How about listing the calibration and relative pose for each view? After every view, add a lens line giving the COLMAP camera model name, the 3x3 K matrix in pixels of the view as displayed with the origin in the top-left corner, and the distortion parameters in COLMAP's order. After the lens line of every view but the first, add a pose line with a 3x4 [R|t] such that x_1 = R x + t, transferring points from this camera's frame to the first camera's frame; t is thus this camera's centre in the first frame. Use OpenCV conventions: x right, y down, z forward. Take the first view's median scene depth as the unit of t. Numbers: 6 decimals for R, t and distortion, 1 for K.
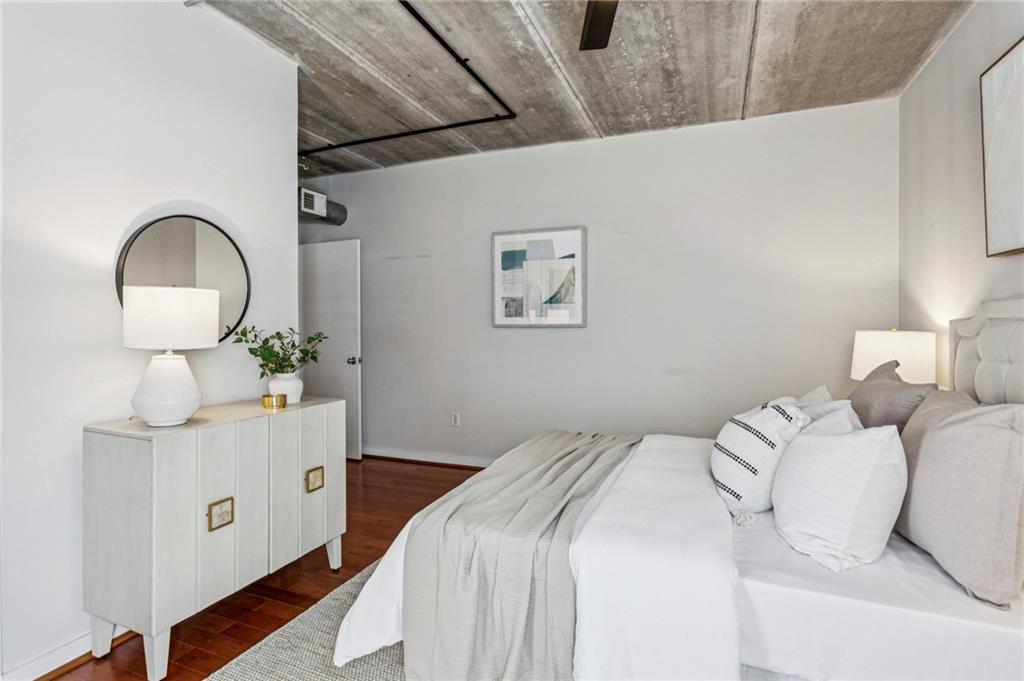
lens RADIAL K [[517.3, 0, 510.6], [0, 517.3, 333.8], [0, 0, 1]] dist [0.000351, 0.001067]
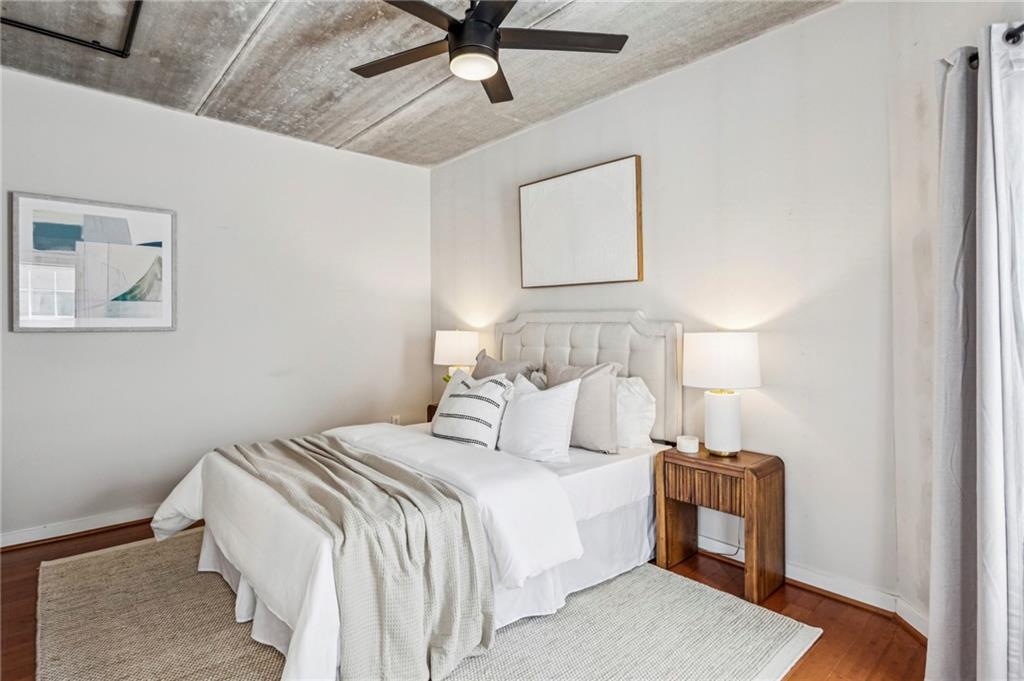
lens RADIAL K [[517.3, 0, 515.7], [0, 517.3, 332.5], [0, 0, 1]] dist [0.000351, 0.001067]
pose [[0.432426, -0.014228, 0.901557, -0.416370], [0.019447, 0.999790, 0.006450, -0.004591], [-0.901460, 0.014744, 0.432612, 0.145720]]
